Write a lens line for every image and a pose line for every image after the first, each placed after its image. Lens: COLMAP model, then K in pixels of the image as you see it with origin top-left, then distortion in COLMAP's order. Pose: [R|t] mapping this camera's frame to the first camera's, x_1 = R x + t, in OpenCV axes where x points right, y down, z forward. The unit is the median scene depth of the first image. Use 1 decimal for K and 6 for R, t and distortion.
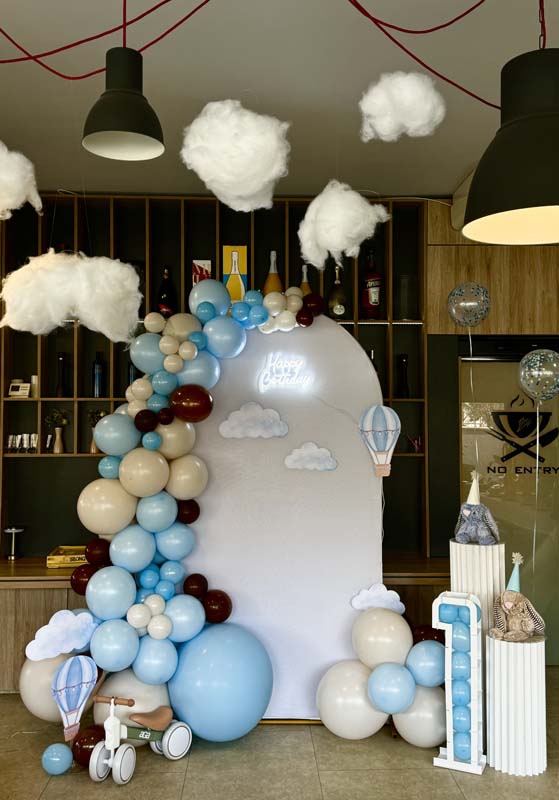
lens RADIAL K [[747.9, 0, 280.7], [0, 747.9, 385.7], [0, 0, 1]] dist [0.166575, -0.320193]
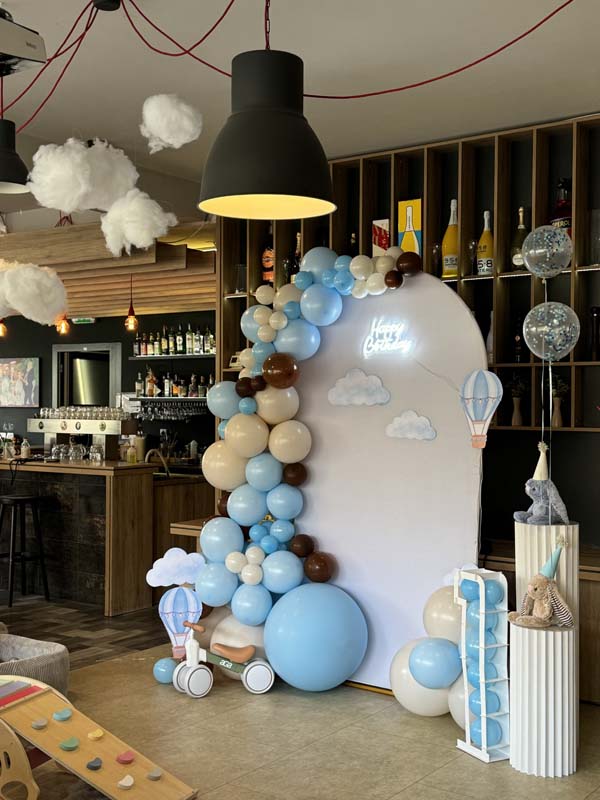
lens RADIAL K [[1005.4, 0, 300.0], [0, 1005.4, 400.0], [0, 0, 1]] dist [0.126299, 0.004408]
pose [[0.794719, 0.002146, -0.606974, 0.724714], [0.024027, 0.999099, 0.034990, 0.015210], [0.606502, -0.042391, 0.793951, -0.096555]]
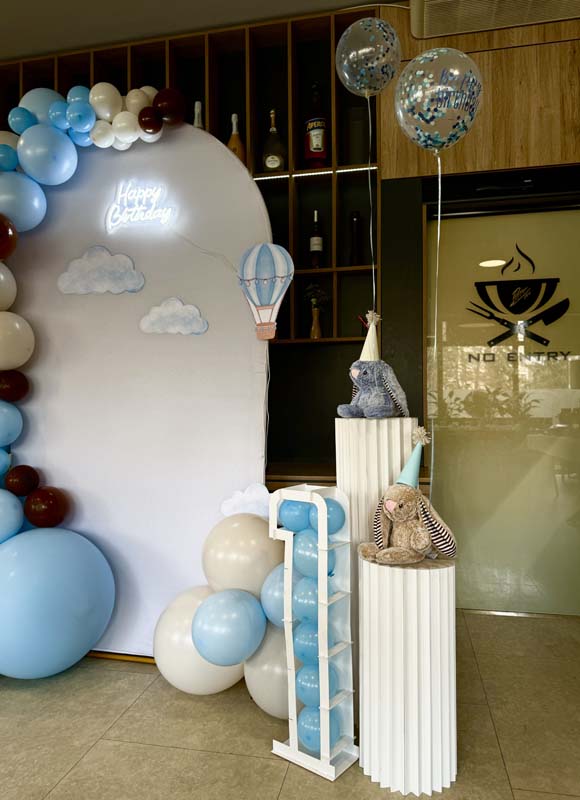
lens RADIAL K [[581.7, 0, 280.6], [0, 581.7, 400.2], [0, 0, 1]] dist [0.116842, -0.187117]
pose [[0.970682, -0.011375, -0.240100, 0.292205], [0.019014, 0.999383, 0.029522, 0.168109], [0.239616, -0.033222, 0.970299, 0.472685]]
